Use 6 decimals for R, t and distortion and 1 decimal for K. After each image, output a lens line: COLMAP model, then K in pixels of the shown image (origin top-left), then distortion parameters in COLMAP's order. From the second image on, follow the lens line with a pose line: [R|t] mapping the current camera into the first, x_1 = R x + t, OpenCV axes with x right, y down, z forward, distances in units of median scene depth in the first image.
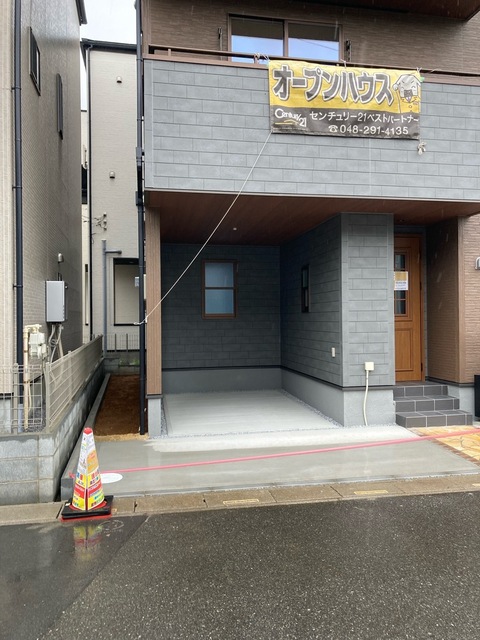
lens RADIAL K [[484.4, 0, 240.0], [0, 484.4, 320.0], [0, 0, 1]] dist [0.002658, 0.001722]
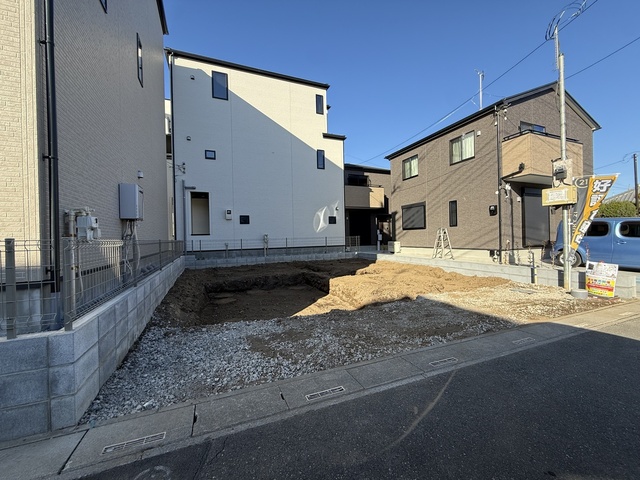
lens RADIAL K [[254.4, 0, 320.0], [0, 254.4, 240.0], [0, 0, 1]] dist [0.000194, 0.000031]
pose [[0.979268, -0.010373, 0.202302, -0.020954], [0.007806, 0.999879, 0.013482, 0.019761], [-0.202418, -0.011624, 0.979230, 0.118927]]
